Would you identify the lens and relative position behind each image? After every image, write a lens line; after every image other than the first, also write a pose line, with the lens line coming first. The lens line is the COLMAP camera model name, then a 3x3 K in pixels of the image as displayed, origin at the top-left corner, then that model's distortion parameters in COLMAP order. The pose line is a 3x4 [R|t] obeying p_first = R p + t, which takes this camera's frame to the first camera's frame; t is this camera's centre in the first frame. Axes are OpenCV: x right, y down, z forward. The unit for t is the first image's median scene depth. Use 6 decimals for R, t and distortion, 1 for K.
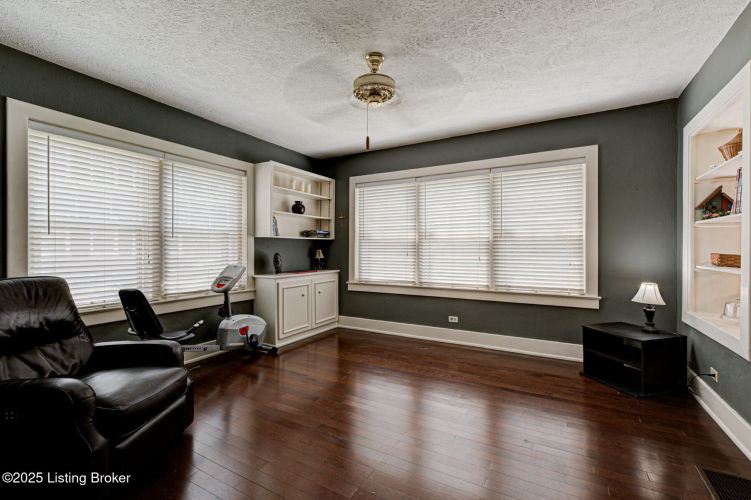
lens RADIAL K [[340.1, 0, 378.2], [0, 340.1, 248.7], [0, 0, 1]] dist [-0.002193, 0.000077]
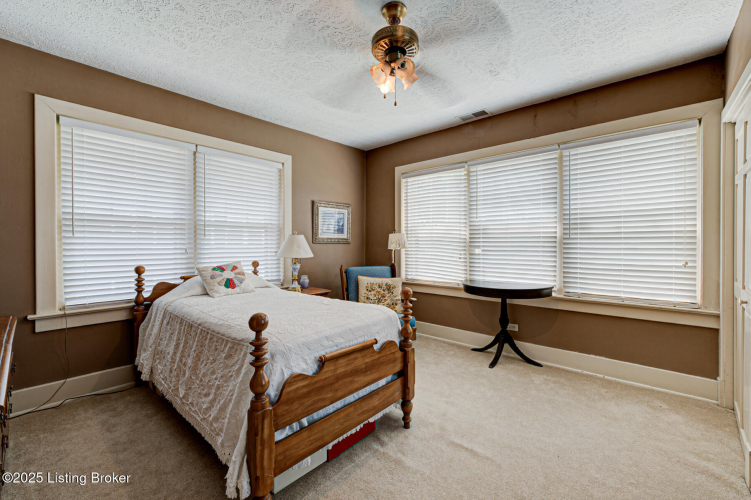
lens RADIAL K [[324.0, 0, 375.6], [0, 324.0, 245.9], [0, 0, 1]] dist [0.001504, -0.000043]
pose [[0.971642, 0.013325, -0.236079, 0.105534], [-0.012268, 0.999907, 0.005945, 0.000947], [0.236136, -0.002880, 0.971716, 0.174136]]
